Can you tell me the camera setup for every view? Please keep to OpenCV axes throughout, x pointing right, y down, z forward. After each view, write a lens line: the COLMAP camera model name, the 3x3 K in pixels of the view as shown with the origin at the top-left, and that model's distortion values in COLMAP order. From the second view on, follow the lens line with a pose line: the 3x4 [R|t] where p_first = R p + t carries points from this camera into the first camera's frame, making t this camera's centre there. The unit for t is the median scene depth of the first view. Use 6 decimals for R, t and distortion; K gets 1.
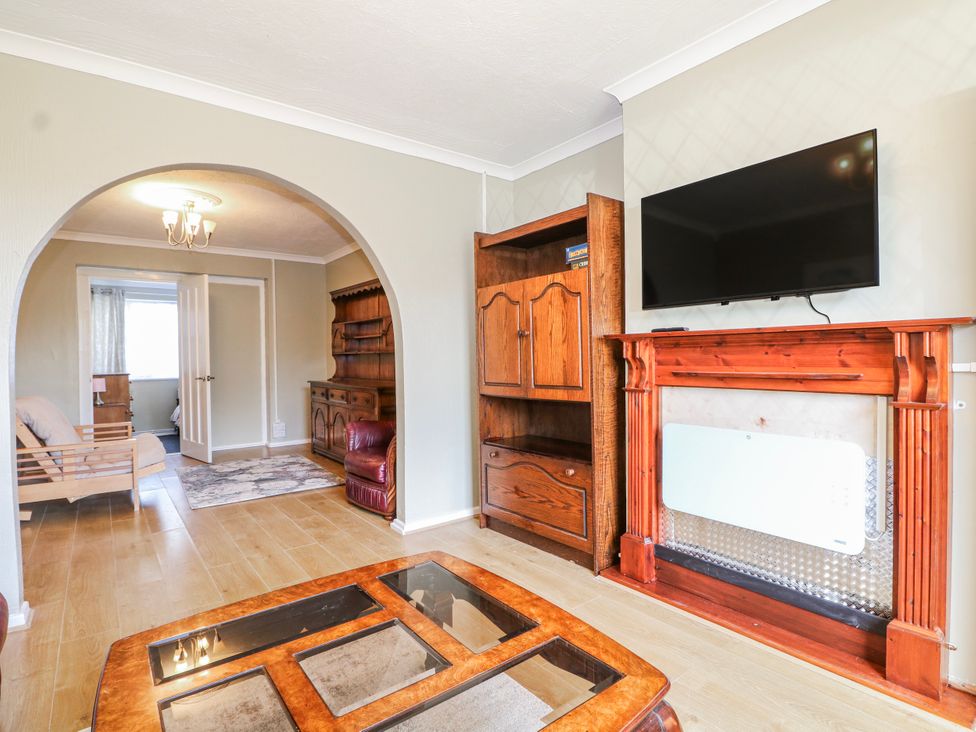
lens RADIAL K [[496.6, 0, 490.8], [0, 496.6, 364.2], [0, 0, 1]] dist [-0.002751, -0.011886]
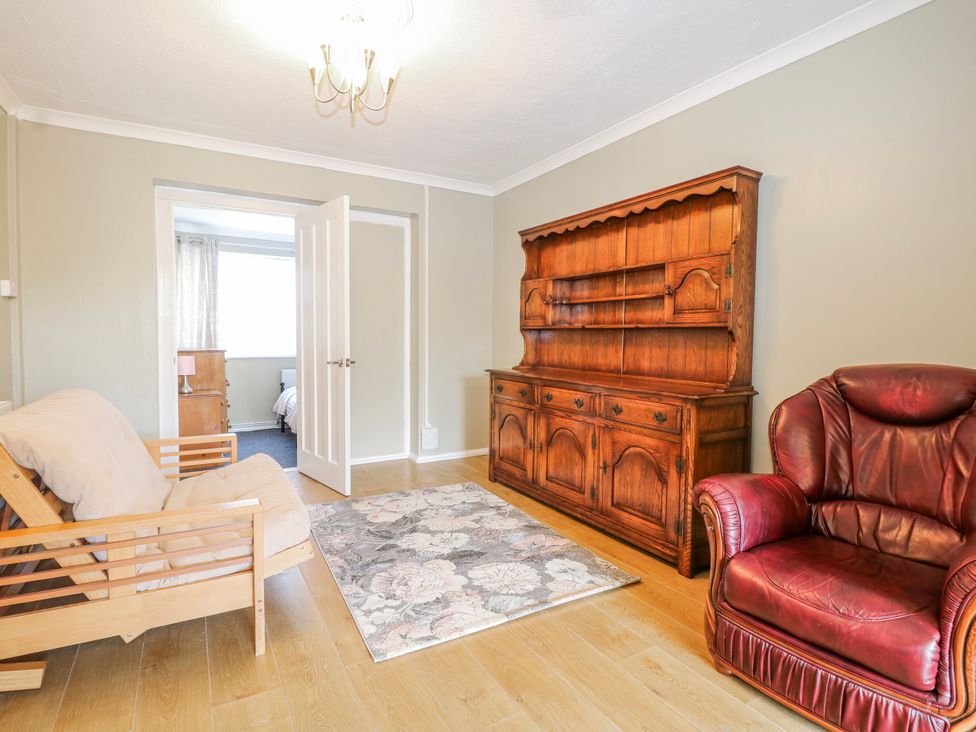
lens RADIAL K [[486.5, 0, 482.7], [0, 486.5, 360.7], [0, 0, 1]] dist [-0.000914, -0.011537]
pose [[0.991926, 0.028788, -0.123509, -0.287954], [-0.024376, 0.999015, 0.037088, -0.000799], [0.124455, -0.033778, 0.991650, 0.363657]]
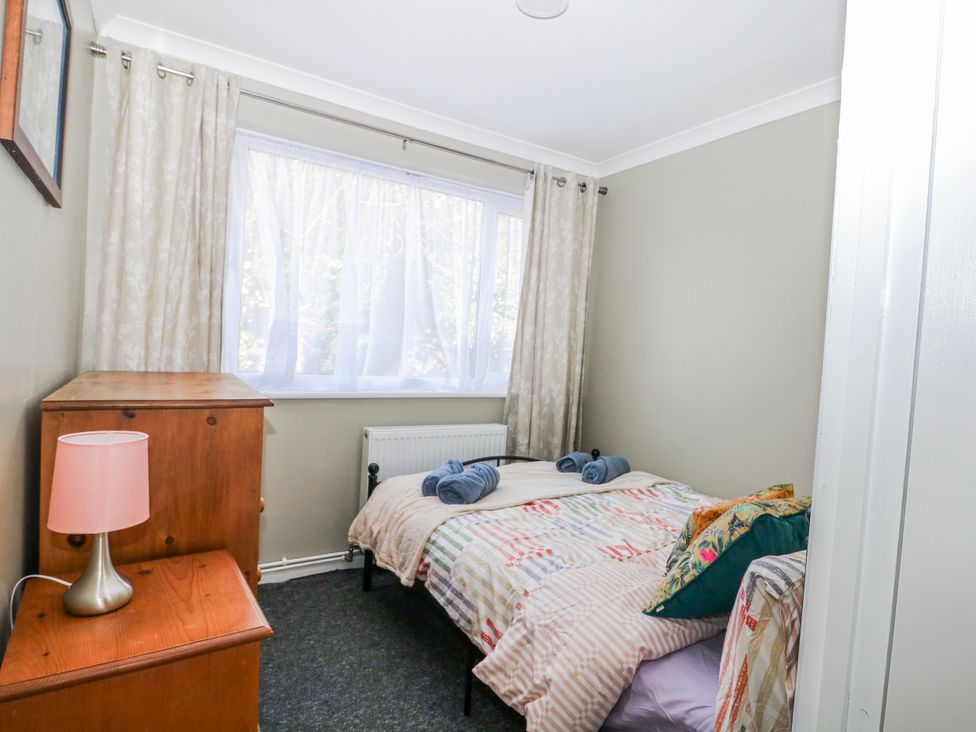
lens RADIAL K [[539.0, 0, 490.4], [0, 539.0, 361.3], [0, 0, 1]] dist [-0.001623, -0.017550]
pose [[0.992447, 0.074062, -0.097796, -0.663721], [-0.072976, 0.997226, 0.014647, -0.005451], [0.098609, -0.007400, 0.995099, 0.846678]]
